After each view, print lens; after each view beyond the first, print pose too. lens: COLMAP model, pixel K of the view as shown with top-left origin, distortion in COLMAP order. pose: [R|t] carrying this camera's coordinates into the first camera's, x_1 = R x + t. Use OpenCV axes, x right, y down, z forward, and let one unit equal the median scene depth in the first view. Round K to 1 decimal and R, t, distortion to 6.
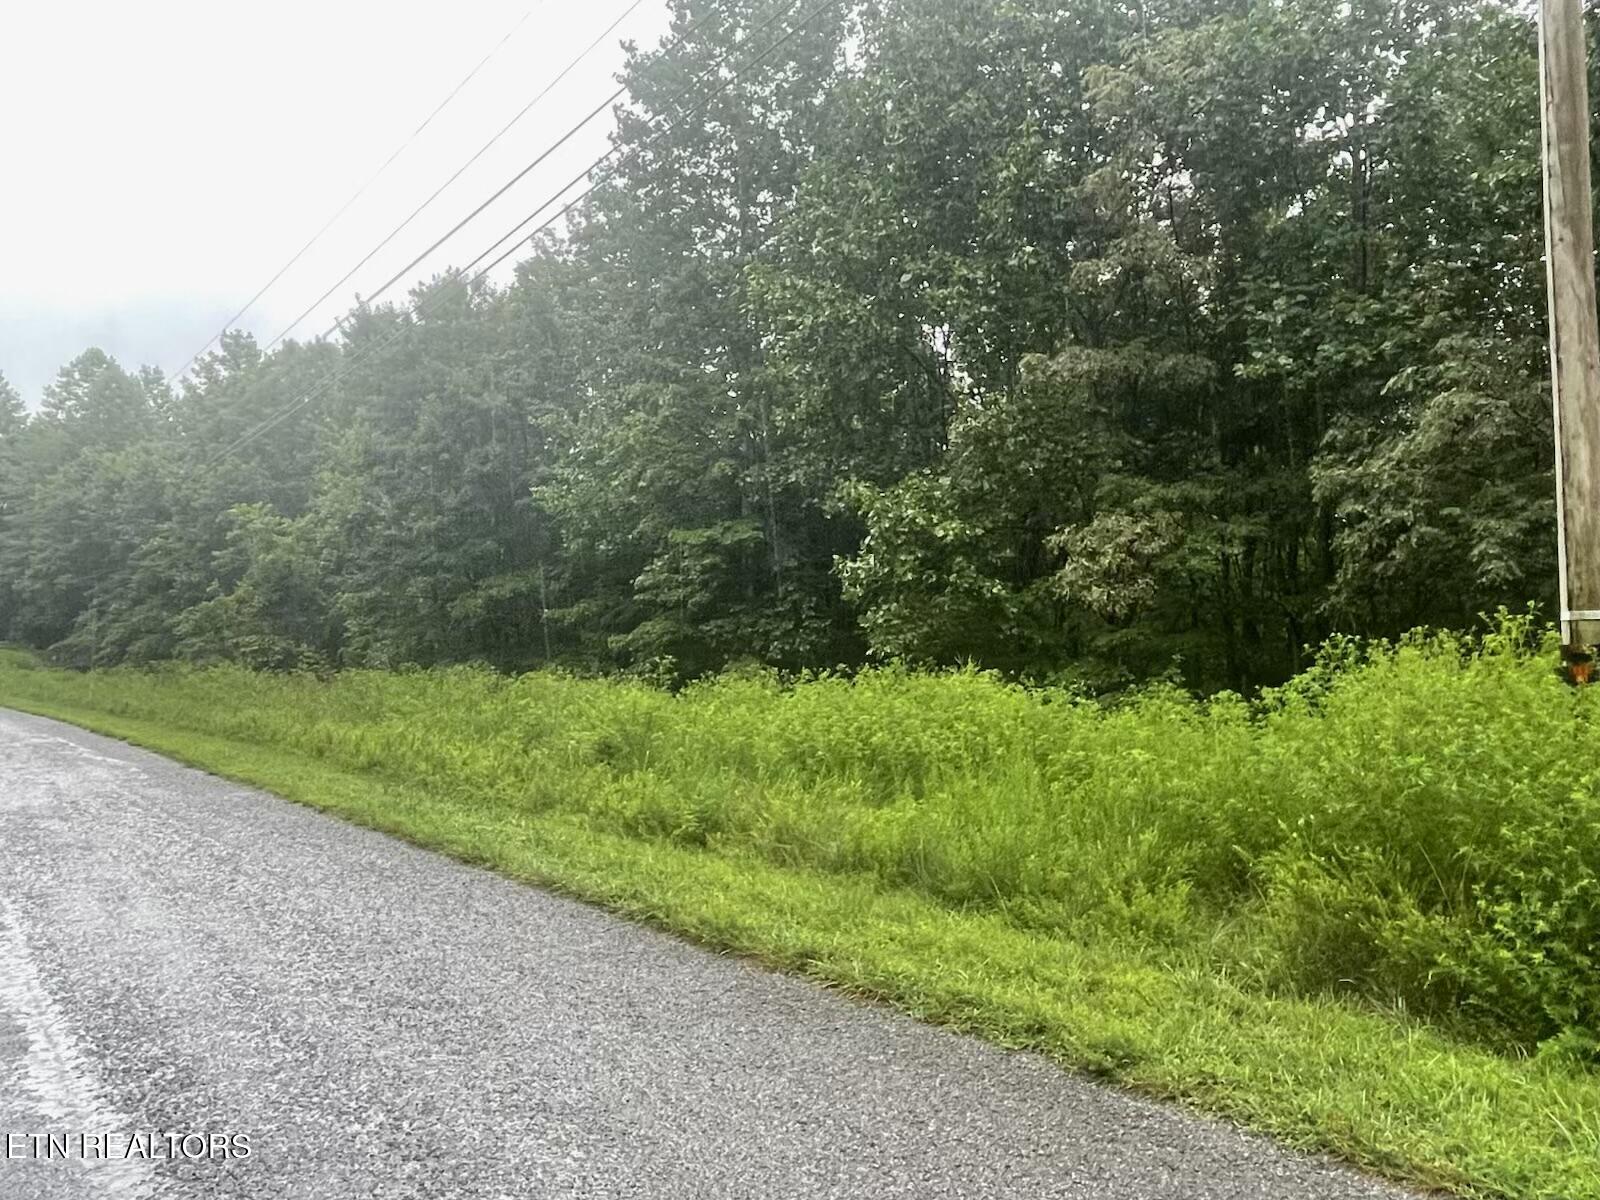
lens RADIAL K [[1202.6, 0, 800.0], [0, 1202.6, 600.0], [0, 0, 1]] dist [0.000490, -0.004130]
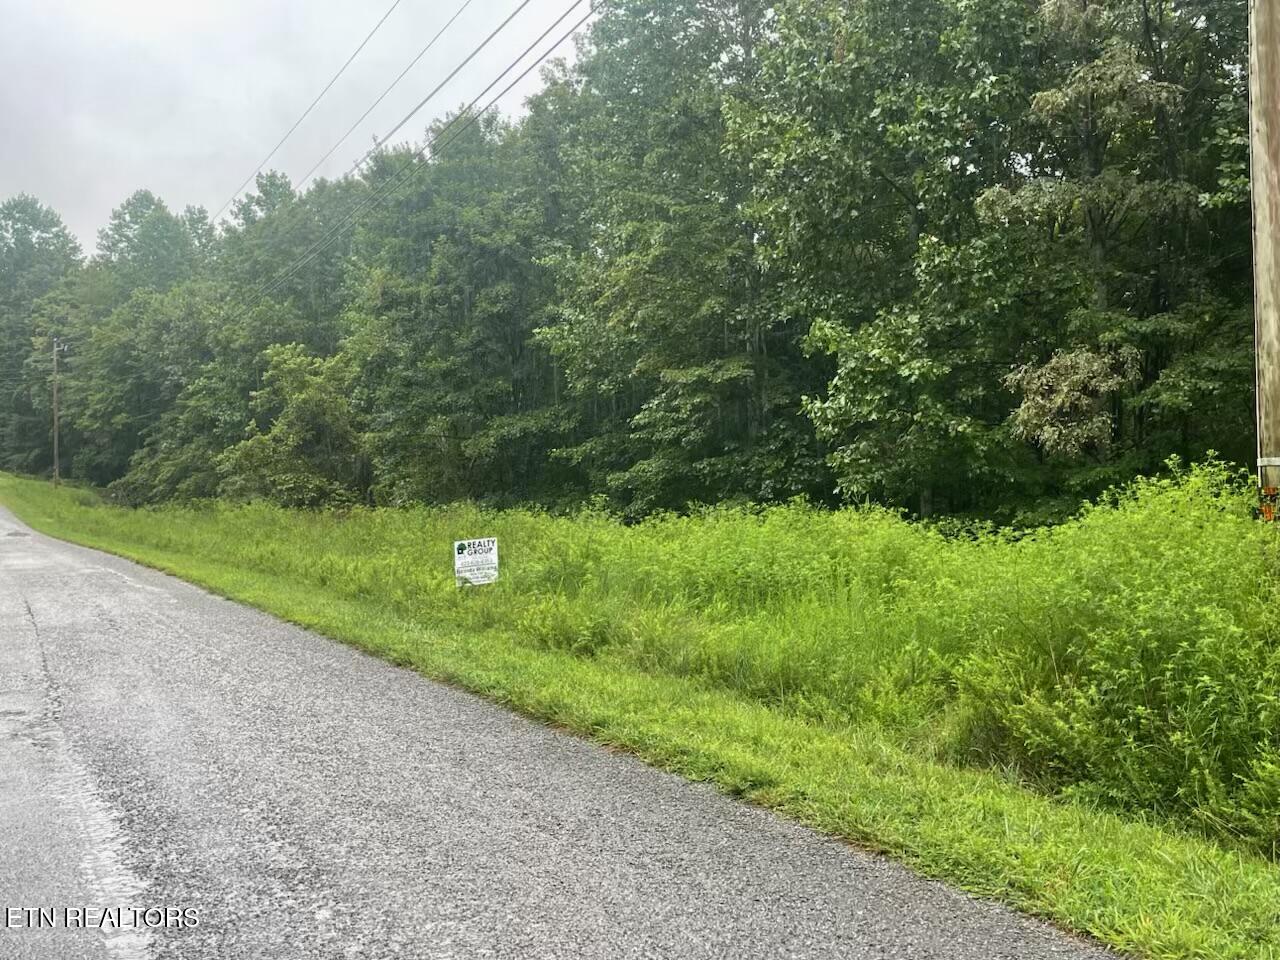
lens RADIAL K [[1343.2, 0, 640.0], [0, 1343.2, 480.0], [0, 0, 1]] dist [0.116725, -0.239454]
pose [[0.981717, -0.000250, -0.190346, 0.099510], [0.007114, 0.999349, 0.035378, -0.006291], [0.190213, -0.036085, 0.981079, -0.126291]]
